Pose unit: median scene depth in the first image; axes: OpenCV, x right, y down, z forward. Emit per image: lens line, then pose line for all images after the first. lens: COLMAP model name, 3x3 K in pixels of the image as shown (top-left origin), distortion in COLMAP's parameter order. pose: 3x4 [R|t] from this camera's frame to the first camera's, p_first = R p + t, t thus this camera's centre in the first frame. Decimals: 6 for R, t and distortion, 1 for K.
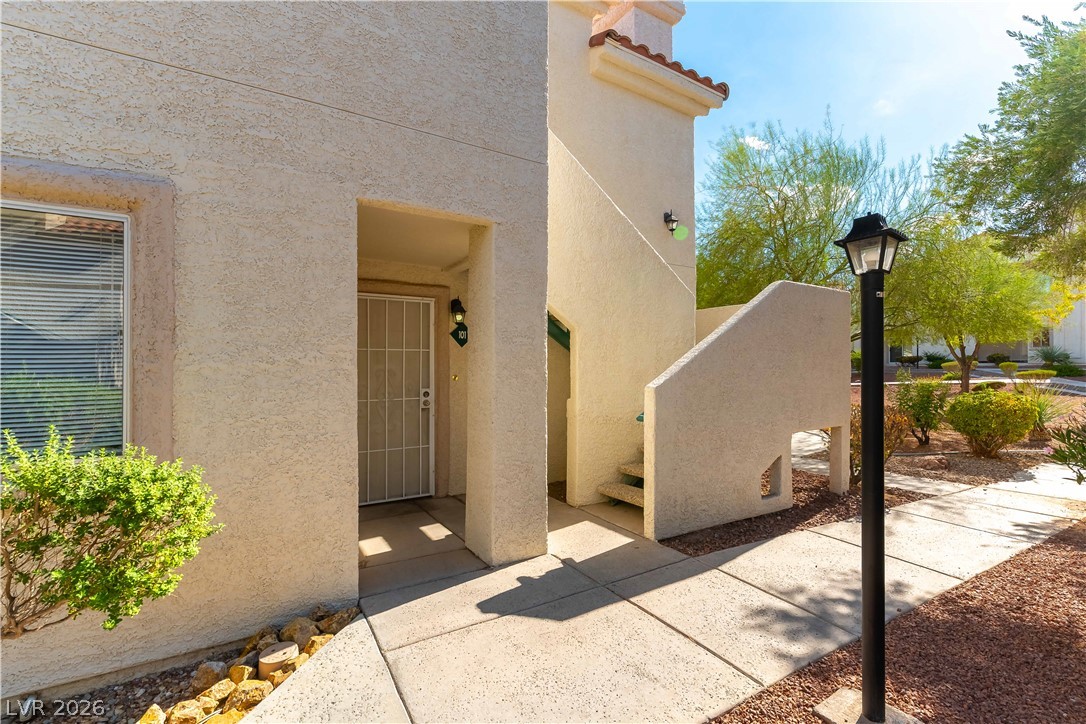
lens RADIAL K [[474.6, 0, 556.3], [0, 474.6, 363.8], [0, 0, 1]] dist [0.000219, -0.000501]
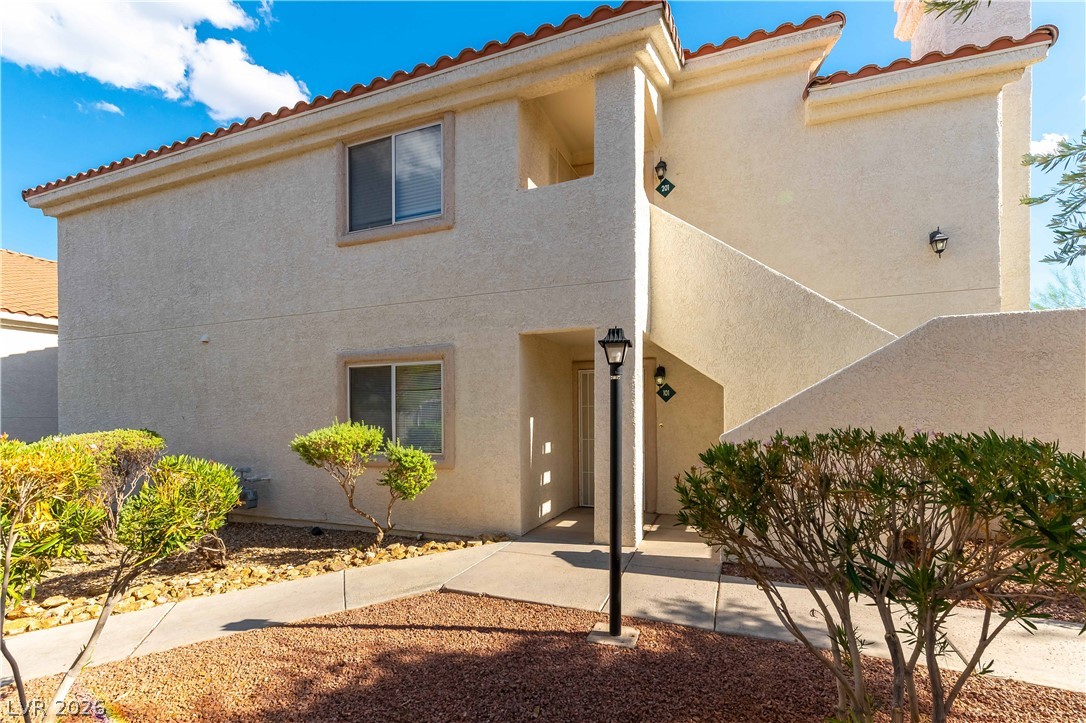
lens RADIAL K [[465.1, 0, 543.2], [0, 465.1, 414.3], [0, 0, 1]] dist [-0.000034, -0.000029]
pose [[0.623720, -0.005071, -0.781632, 1.178369], [0.010004, 0.999949, 0.001496, -0.014998], [0.781584, -0.008753, 0.623739, -0.131077]]
